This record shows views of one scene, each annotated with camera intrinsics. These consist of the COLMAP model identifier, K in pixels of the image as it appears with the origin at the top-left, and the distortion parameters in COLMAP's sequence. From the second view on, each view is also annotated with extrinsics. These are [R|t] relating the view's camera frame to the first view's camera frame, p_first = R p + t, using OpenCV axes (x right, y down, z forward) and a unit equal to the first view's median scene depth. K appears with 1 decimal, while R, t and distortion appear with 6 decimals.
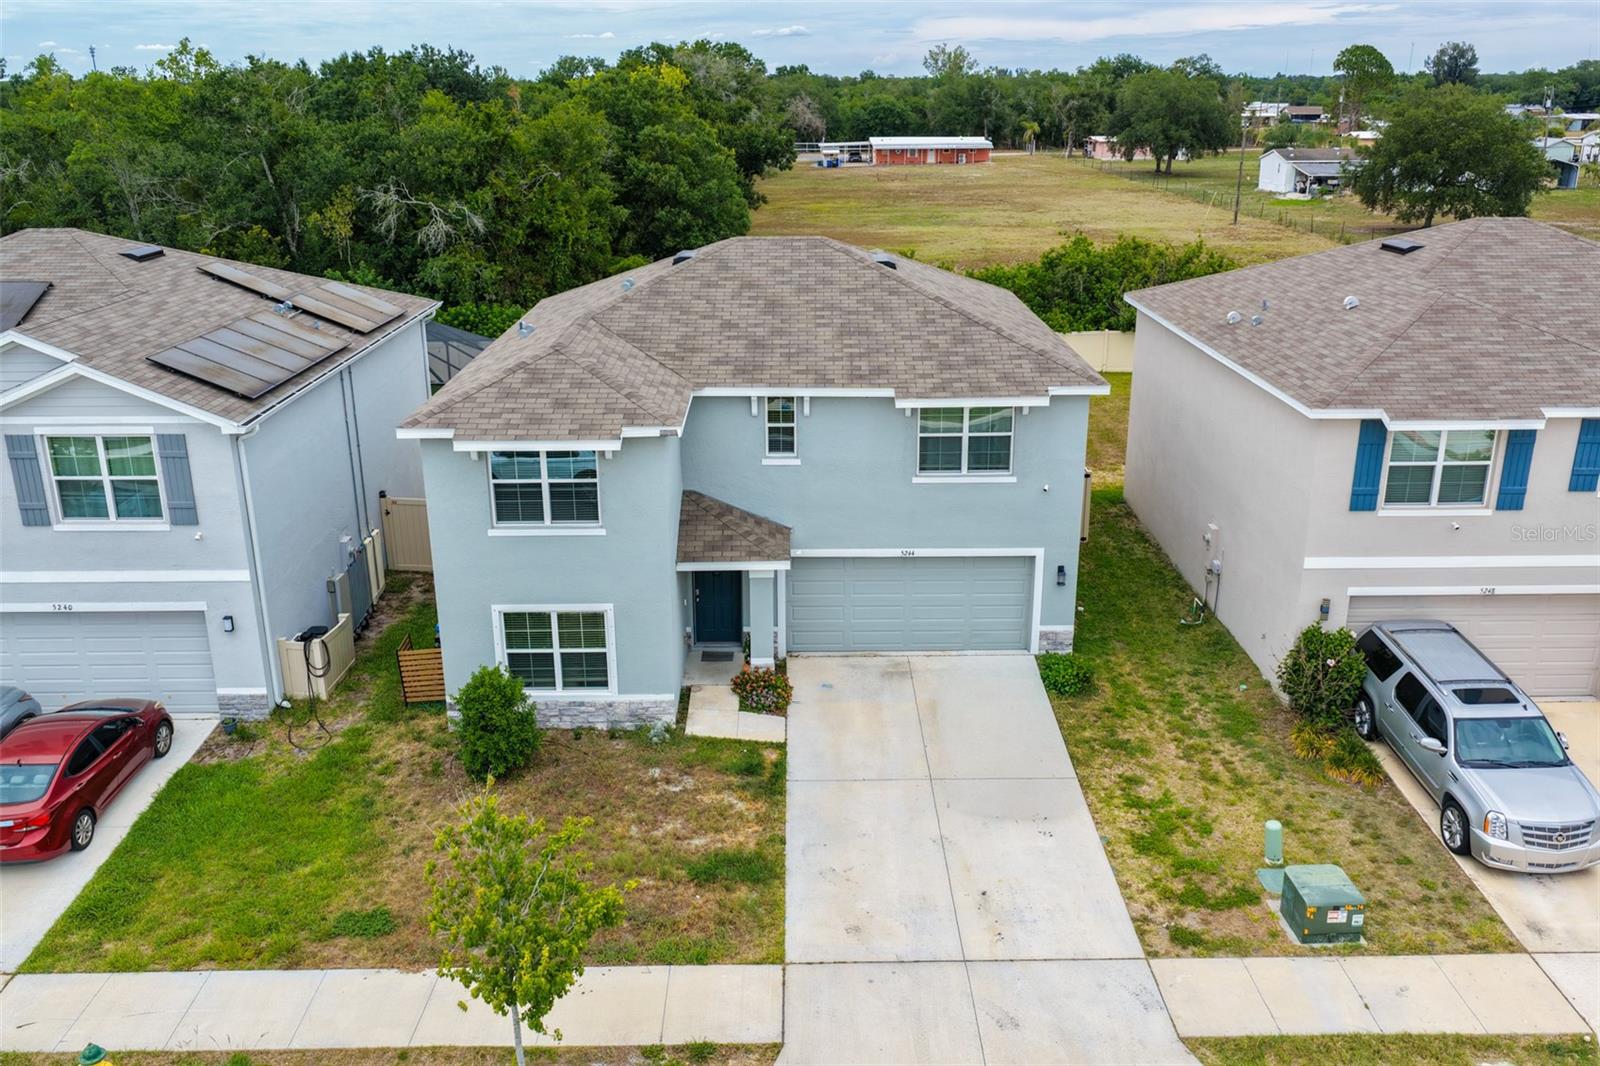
lens RADIAL K [[1326.9, 0, 803.3], [0, 1326.9, 533.1], [0, 0, 1]] dist [-0.013951, 0.037923]
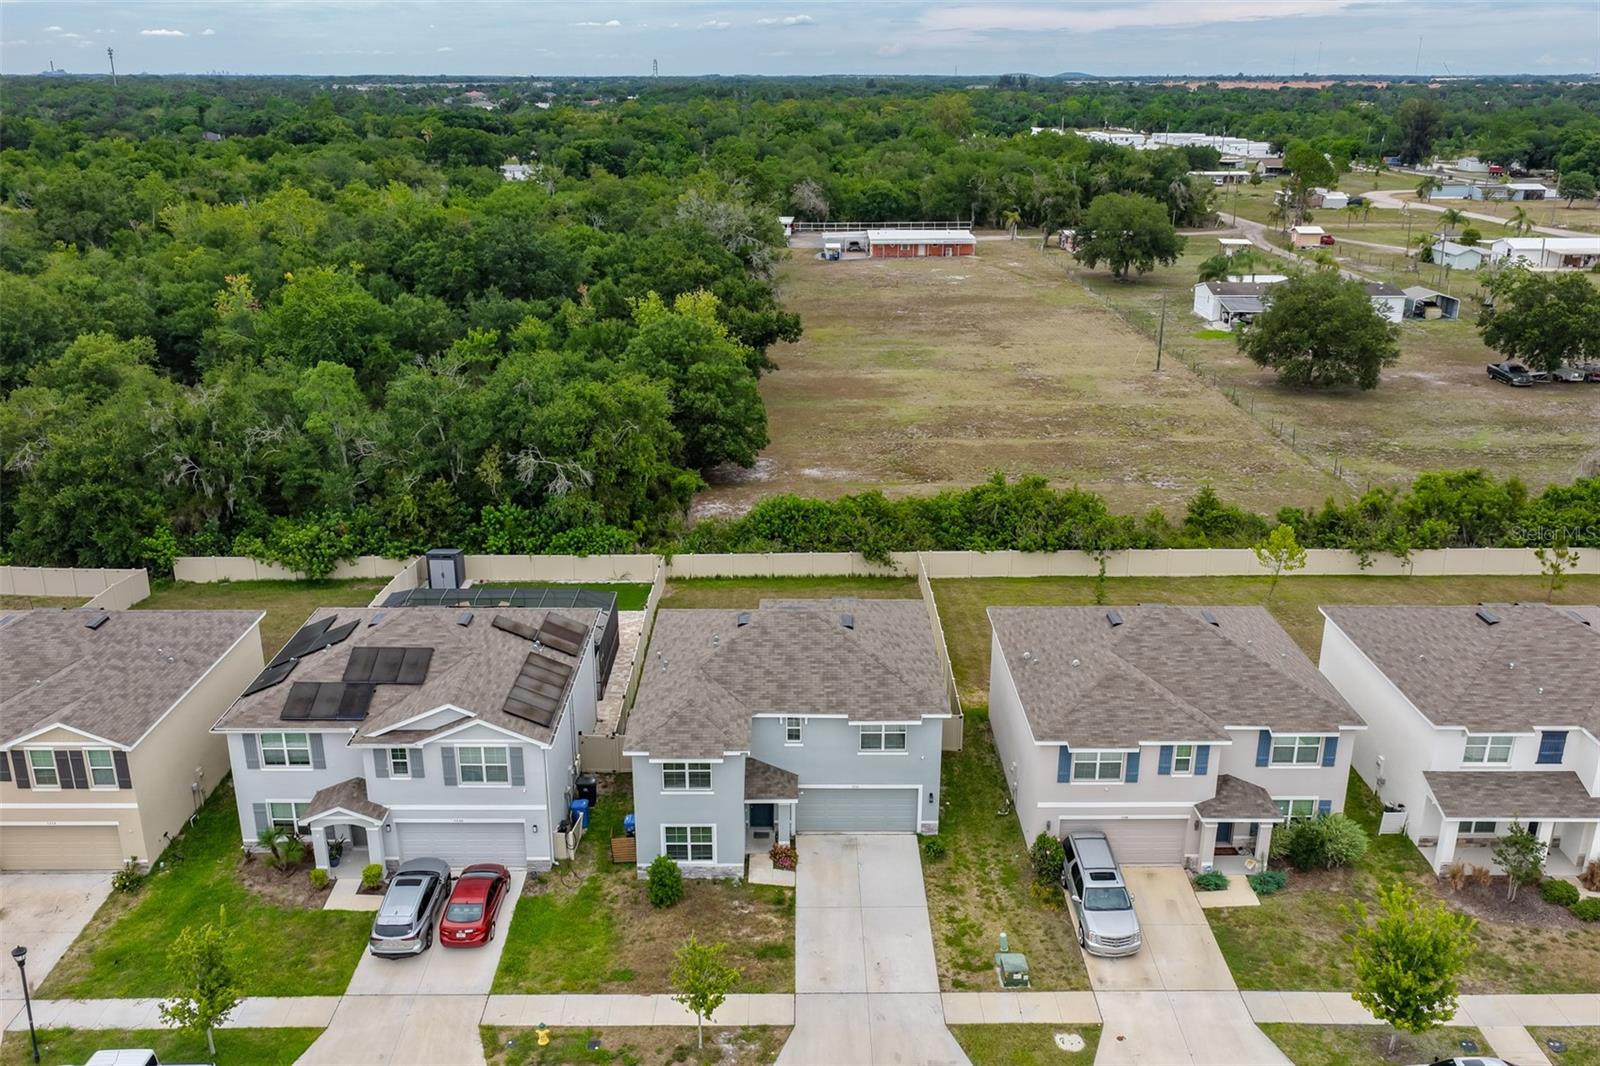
lens RADIAL K [[1326.9, 0, 803.3], [0, 1326.9, 533.1], [0, 0, 1]] dist [-0.013951, 0.037923]
pose [[0.999974, 0.006758, -0.002503, 0.001206], [-0.006741, 0.999953, 0.006977, -0.434090], [0.002550, -0.006960, 0.999973, -1.155191]]
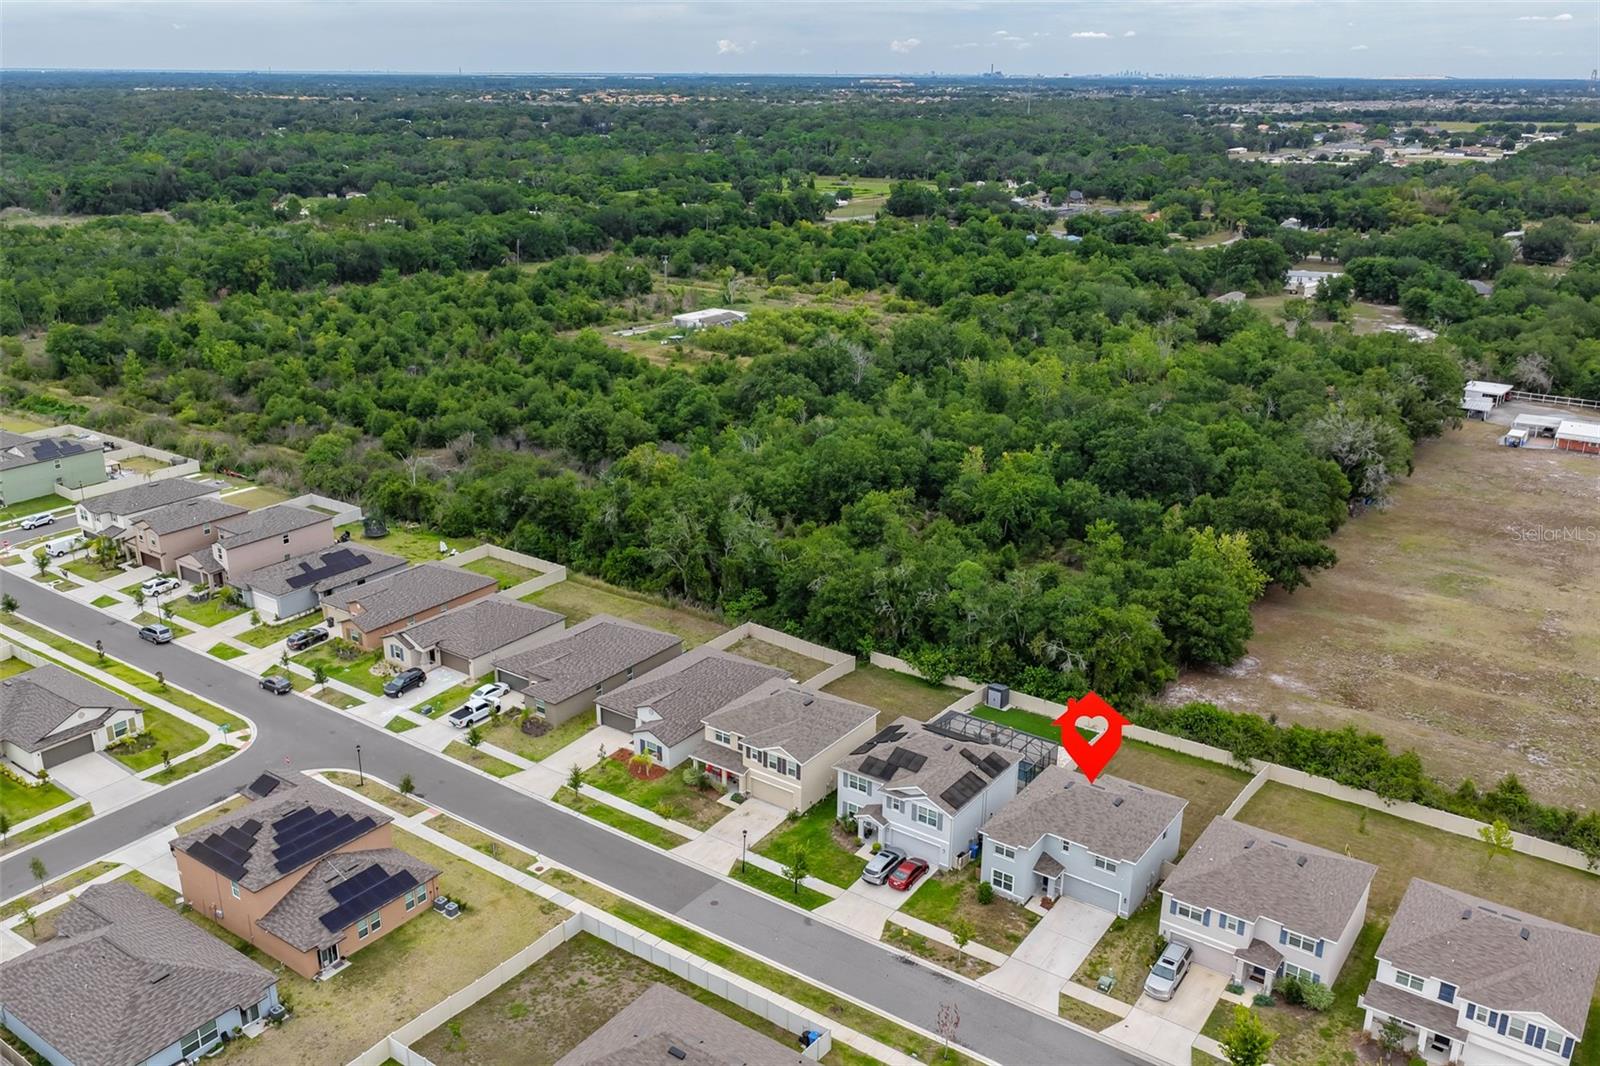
lens RADIAL K [[1326.9, 0, 803.3], [0, 1326.9, 533.1], [0, 0, 1]] dist [-0.013951, 0.037923]
pose [[0.808592, 0.201169, -0.552910, 1.598059], [-0.196159, 0.978140, 0.069015, -1.306781], [0.554708, 0.052653, 0.830378, -3.371054]]
